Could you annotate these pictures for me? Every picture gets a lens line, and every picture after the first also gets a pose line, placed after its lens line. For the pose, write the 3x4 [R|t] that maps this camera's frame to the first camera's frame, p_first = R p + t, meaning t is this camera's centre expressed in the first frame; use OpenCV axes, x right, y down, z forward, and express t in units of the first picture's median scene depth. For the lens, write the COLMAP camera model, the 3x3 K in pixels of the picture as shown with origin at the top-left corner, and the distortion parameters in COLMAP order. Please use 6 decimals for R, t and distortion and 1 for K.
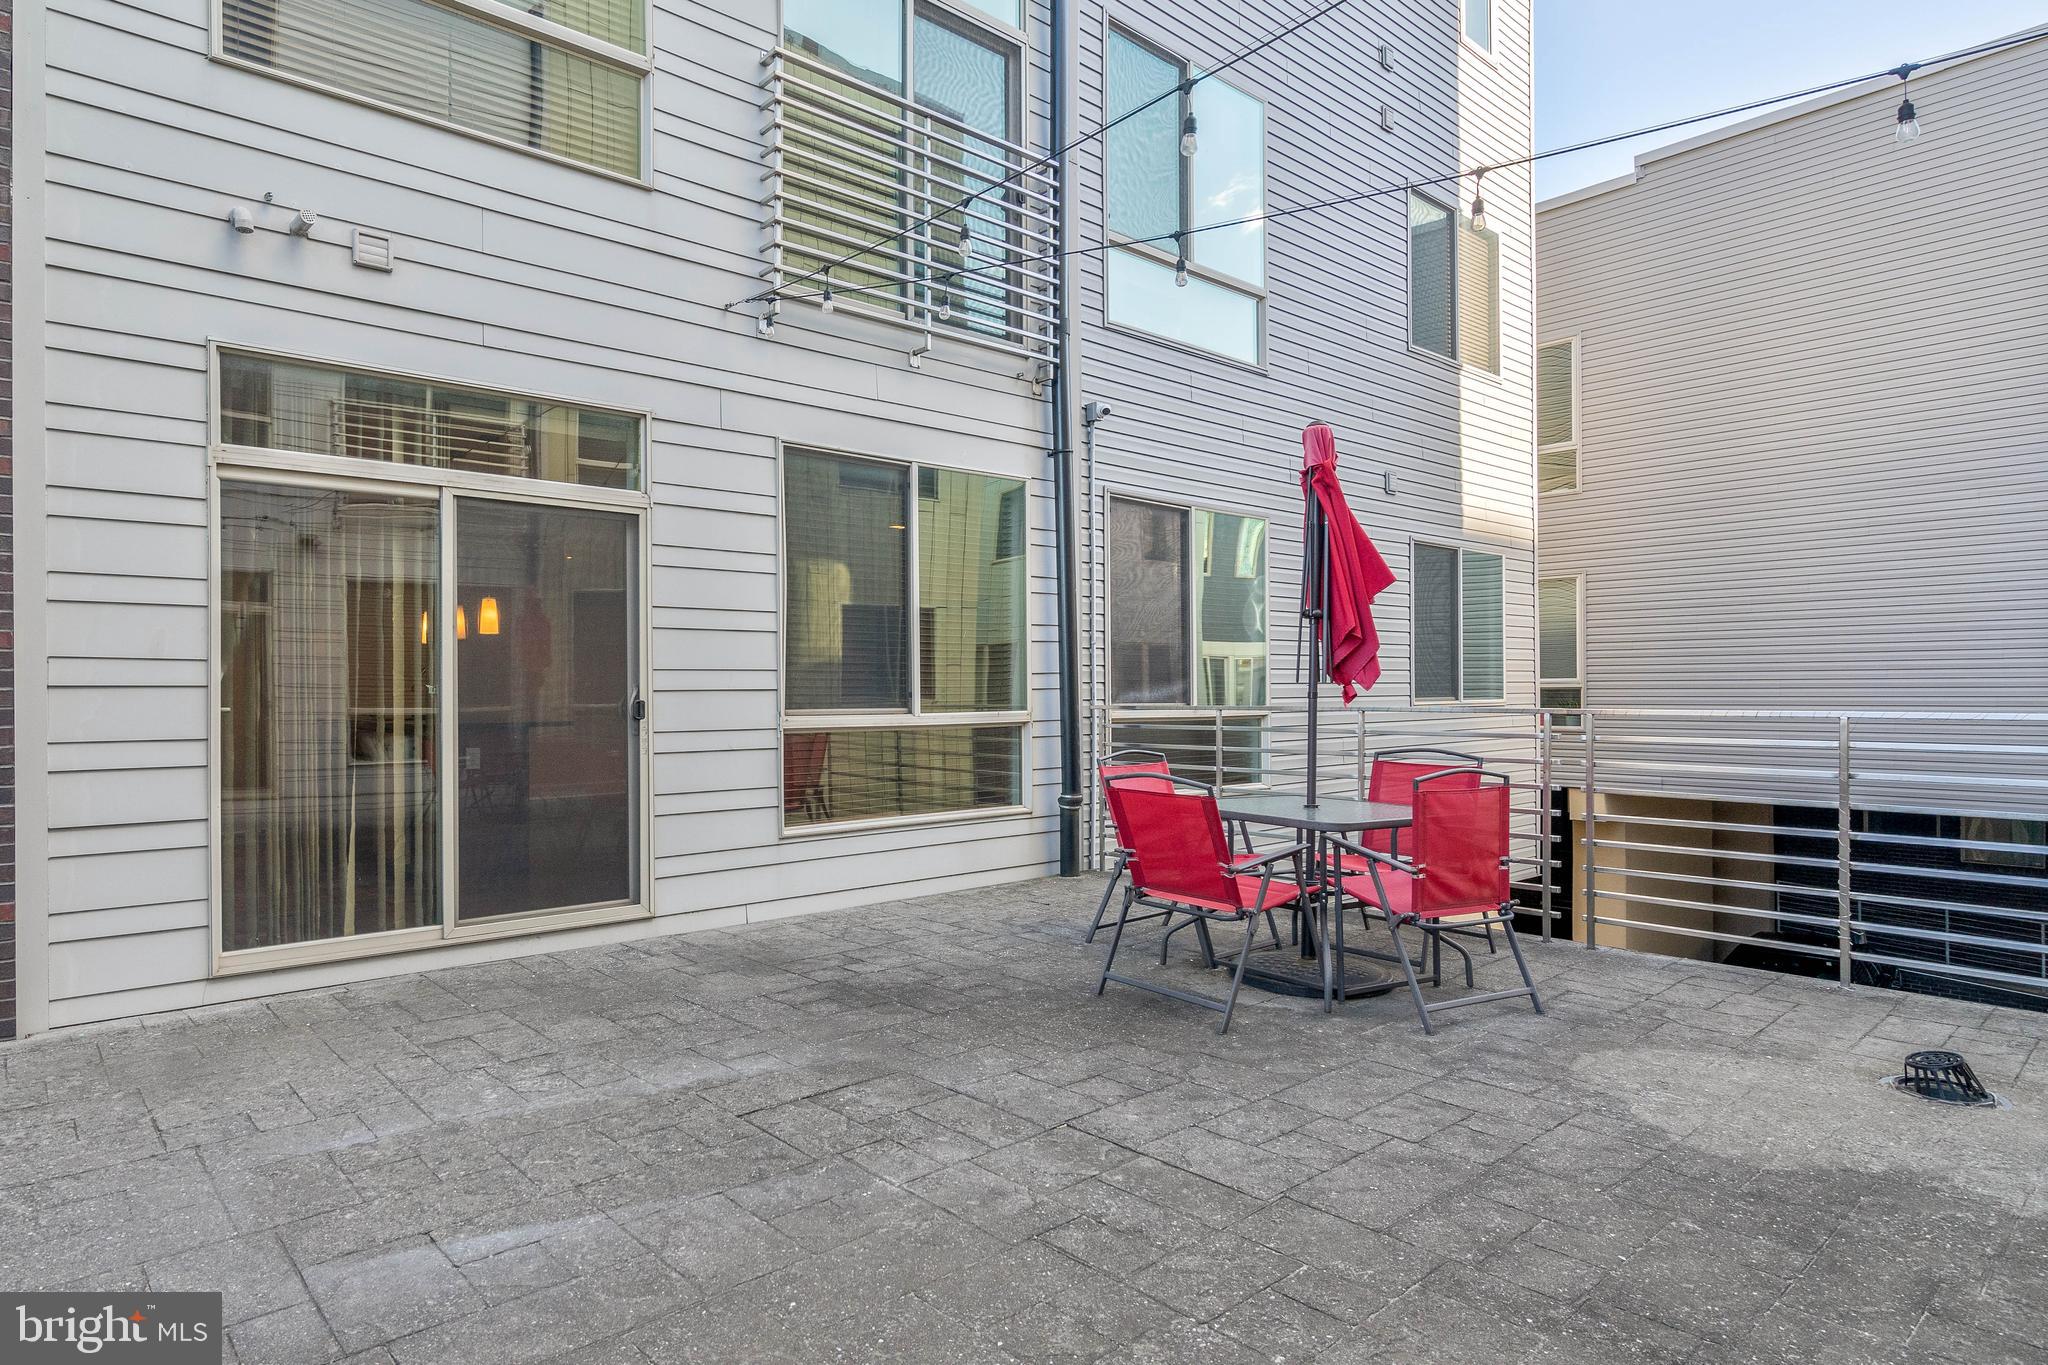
lens RADIAL K [[1141.2, 0, 873.6], [0, 1141.2, 684.5], [0, 0, 1]] dist [-0.025259, 0.028363]
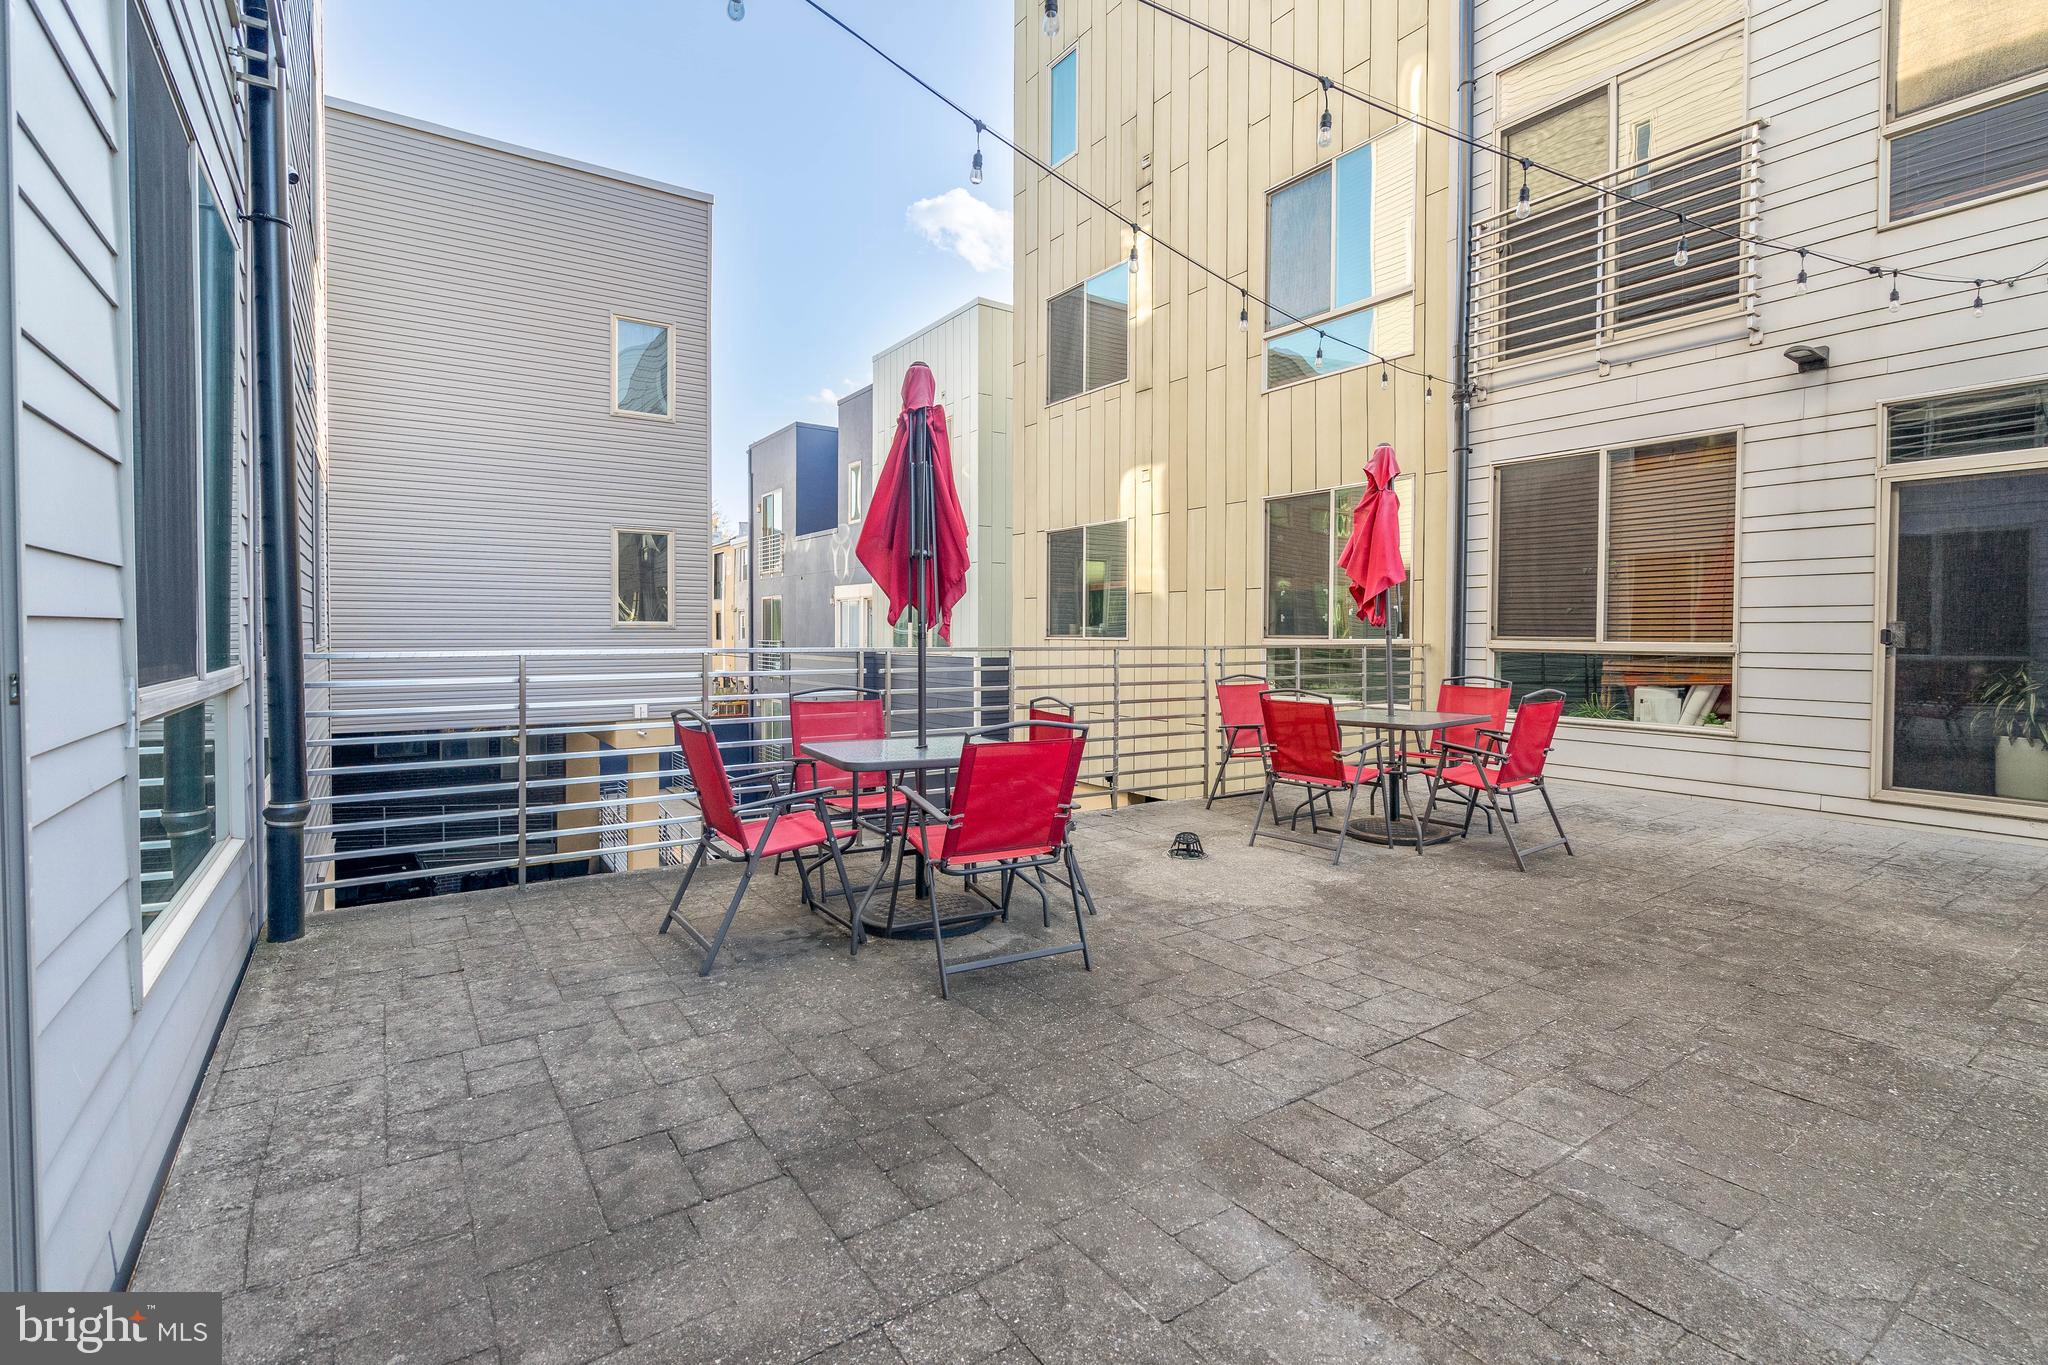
lens RADIAL K [[949.2, 0, 1030.1], [0, 949.2, 656.8], [0, 0, 1]] dist [-0.003365, 0.000663]
pose [[0.070759, -0.018171, 0.997328, -0.689836], [-0.005550, 0.999811, 0.018610, -0.006050], [-0.997478, -0.006852, 0.070645, 1.168335]]
